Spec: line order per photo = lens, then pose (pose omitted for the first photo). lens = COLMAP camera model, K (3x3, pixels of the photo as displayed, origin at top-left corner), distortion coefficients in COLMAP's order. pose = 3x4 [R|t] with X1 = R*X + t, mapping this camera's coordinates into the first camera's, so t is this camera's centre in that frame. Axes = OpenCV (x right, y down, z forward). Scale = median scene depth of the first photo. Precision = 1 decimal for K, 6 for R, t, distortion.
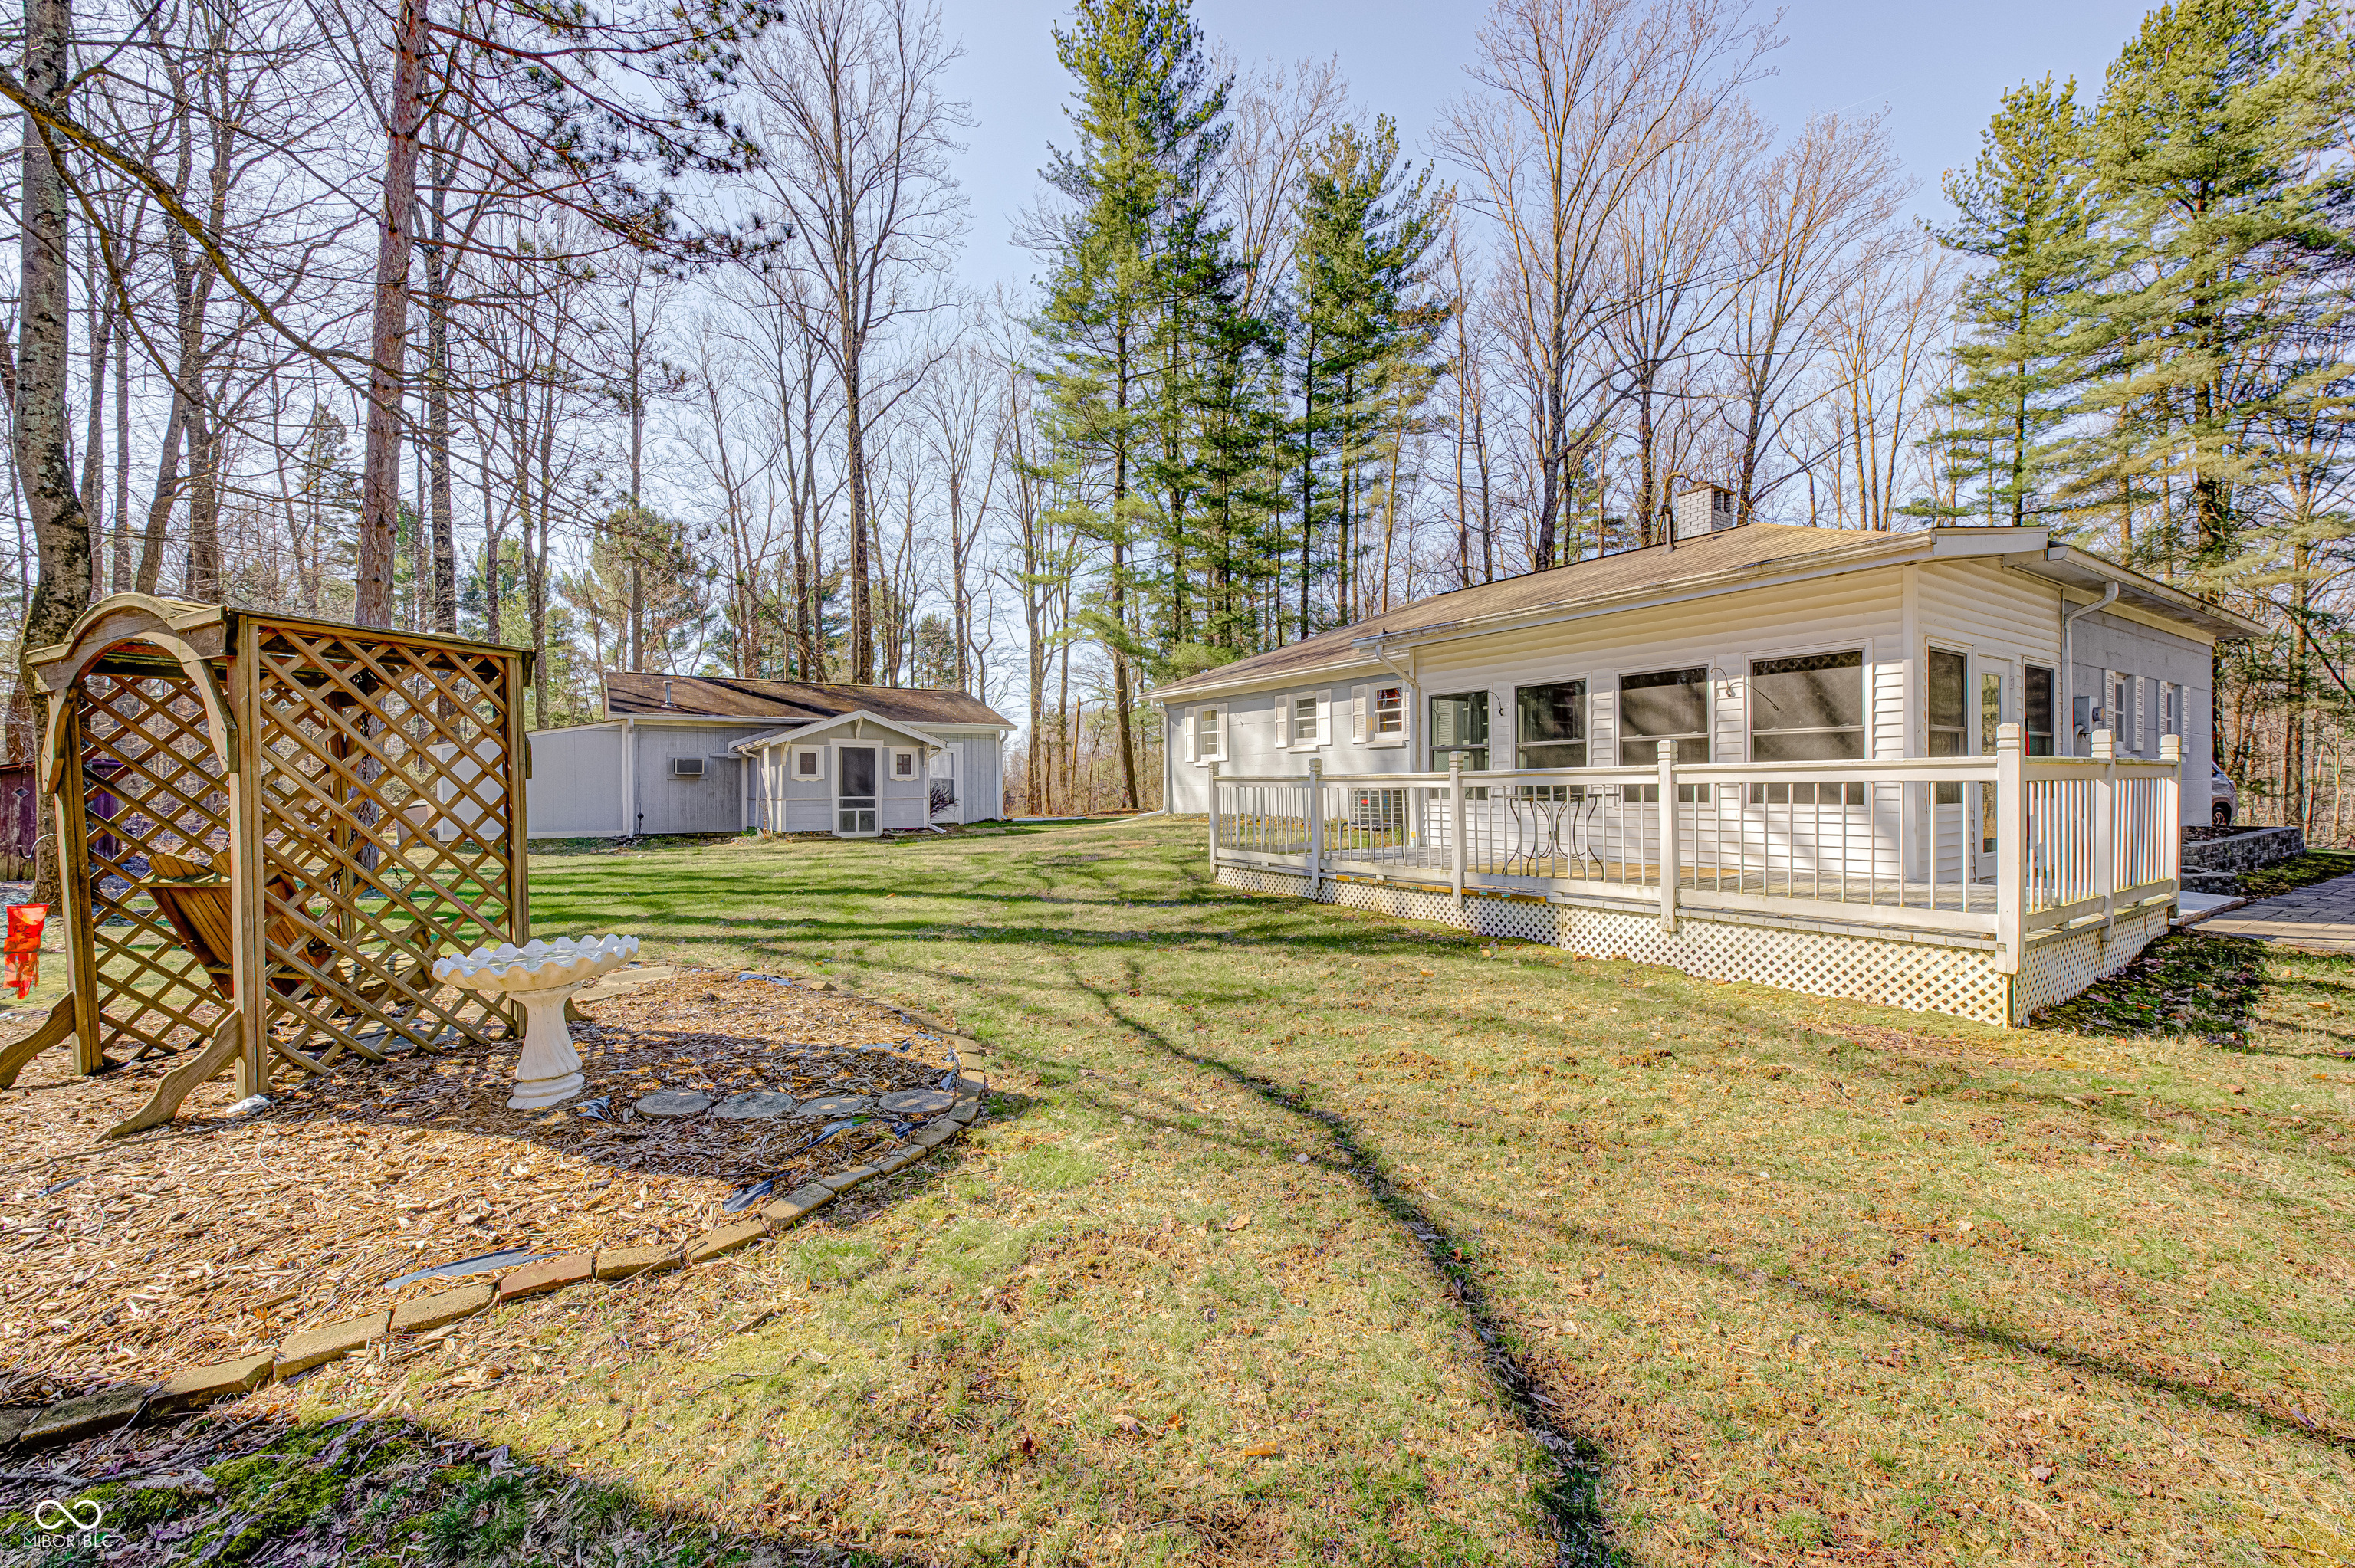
lens RADIAL K [[929.7, 0, 1177.1], [0, 929.7, 787.2], [0, 0, 1]] dist [-0.000257, 0.001800]
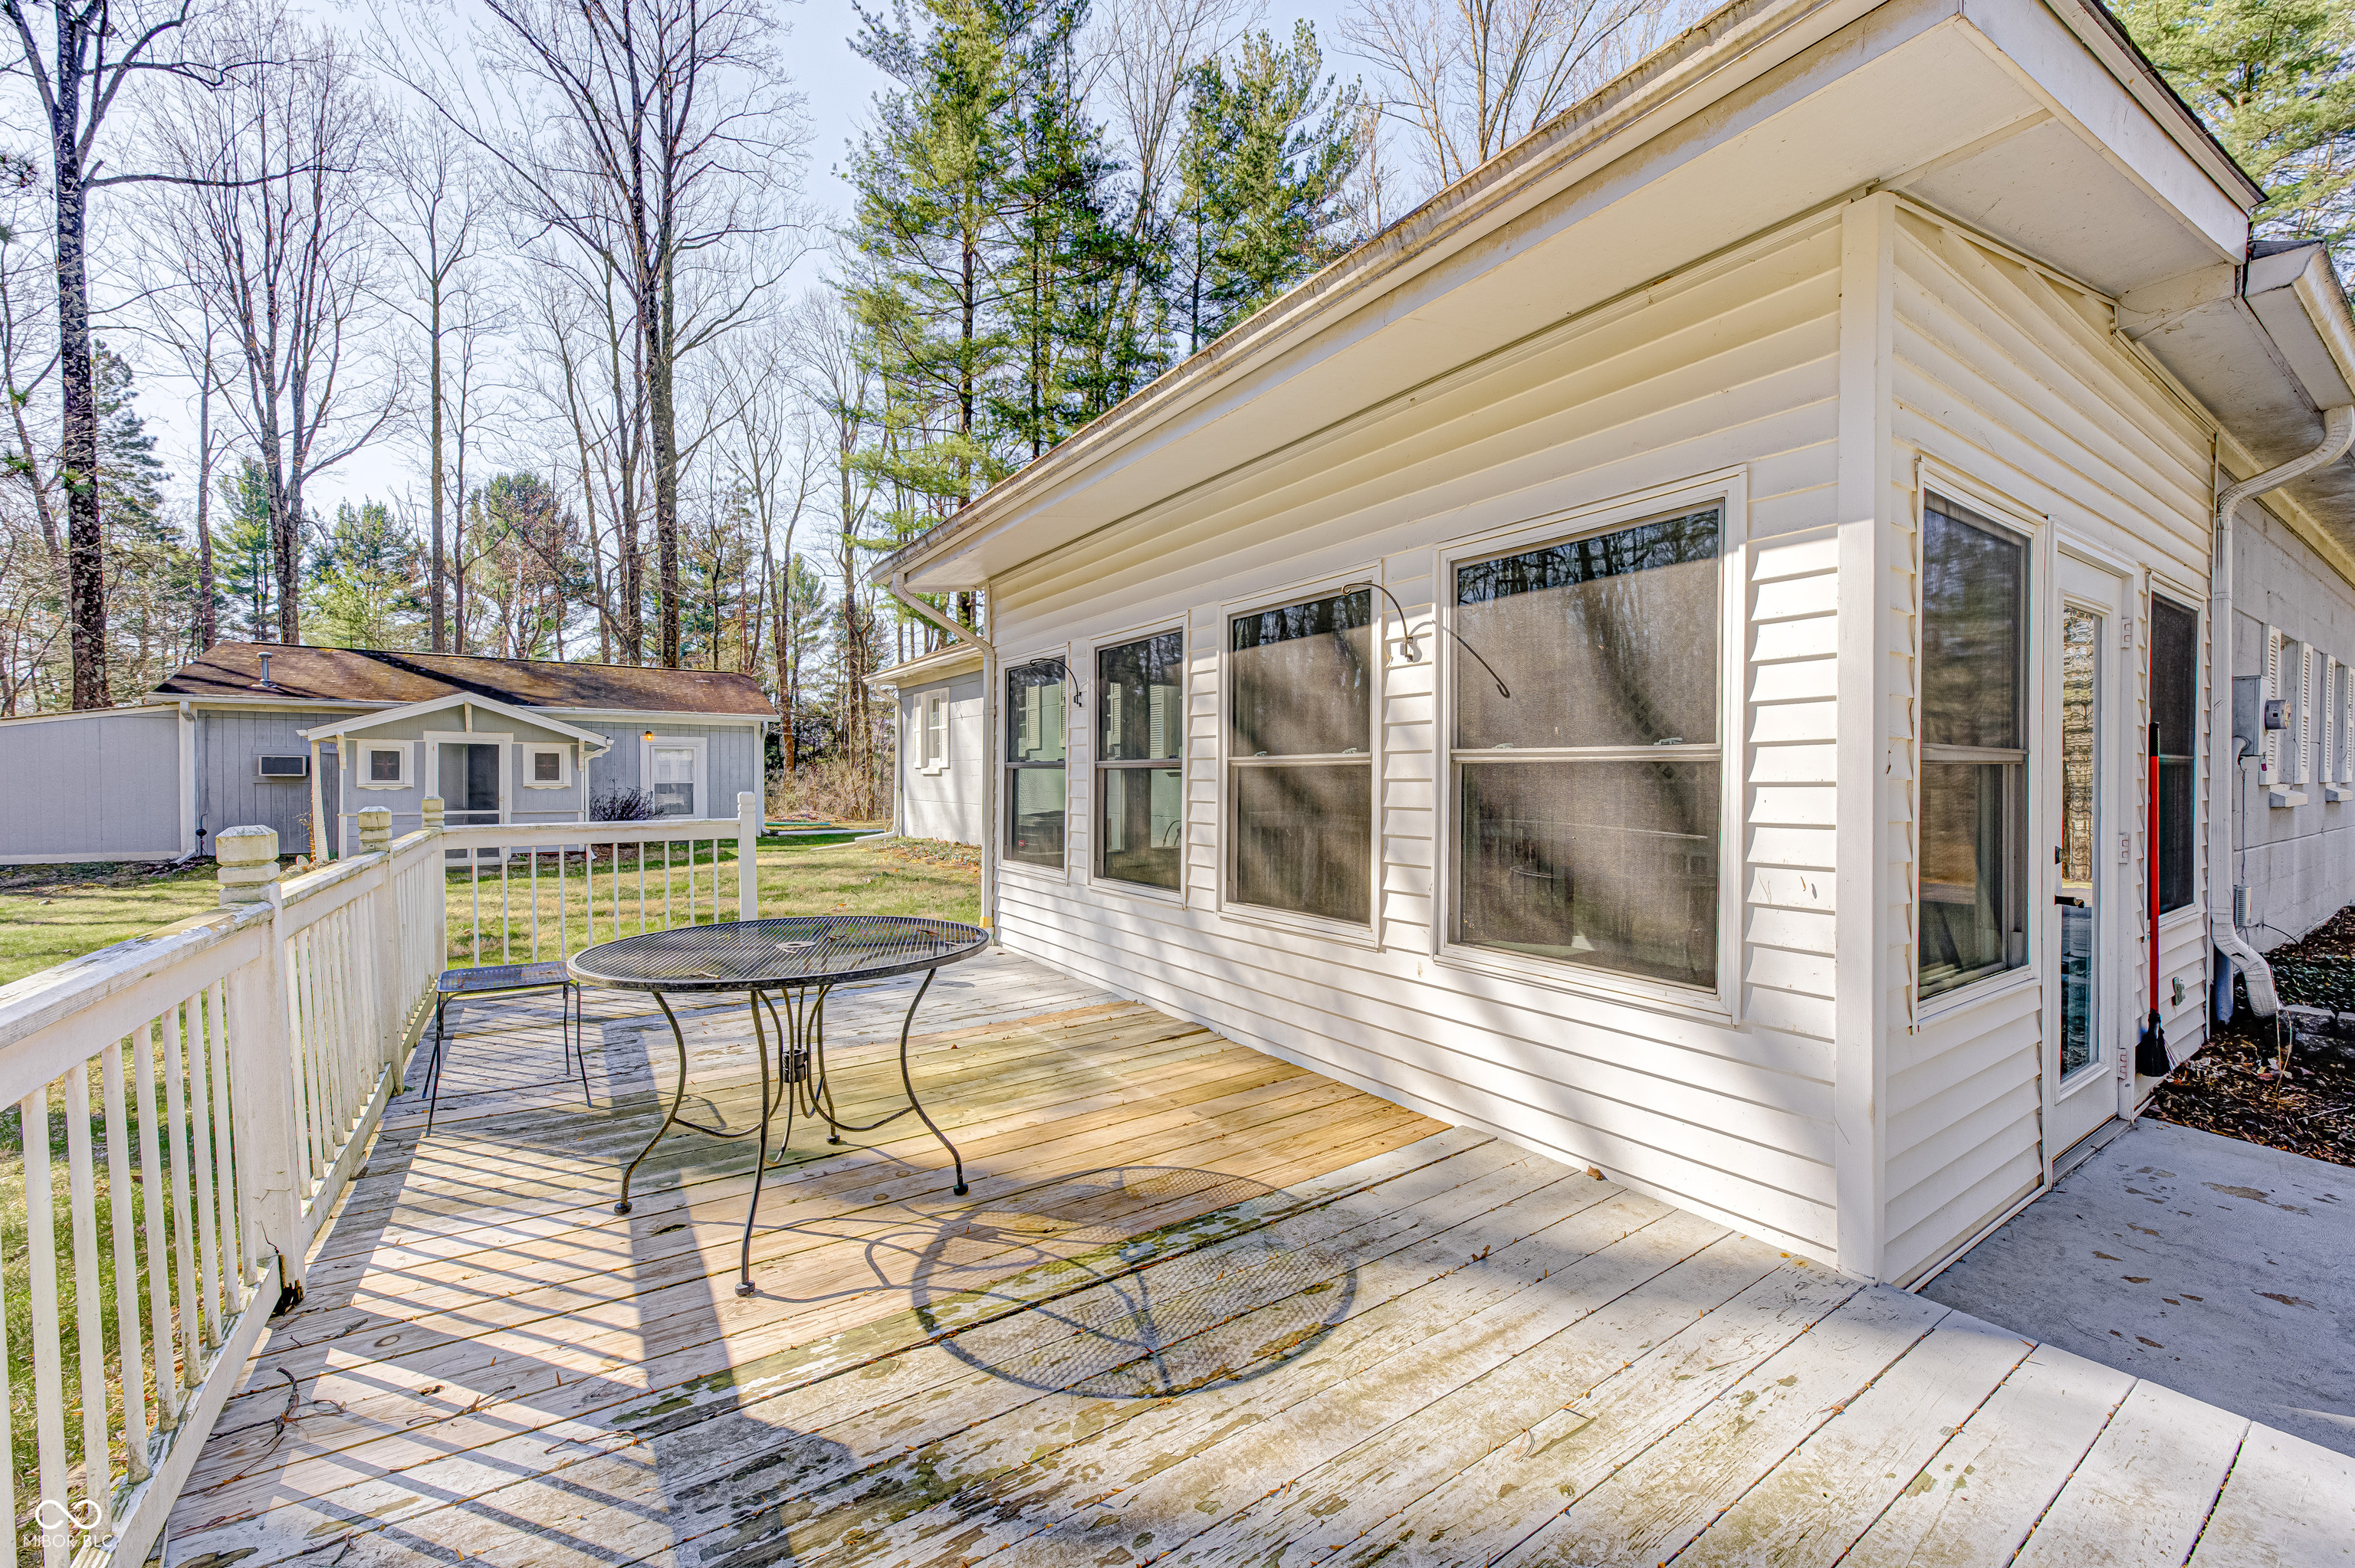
lens RADIAL K [[929.7, 0, 1177.1], [0, 929.7, 787.2], [0, 0, 1]] dist [-0.000257, 0.001800]
pose [[0.999852, 0.007999, 0.015212, 0.202027], [-0.008138, 0.999926, 0.009094, -0.019467], [-0.015138, -0.009217, 0.999843, 0.252362]]
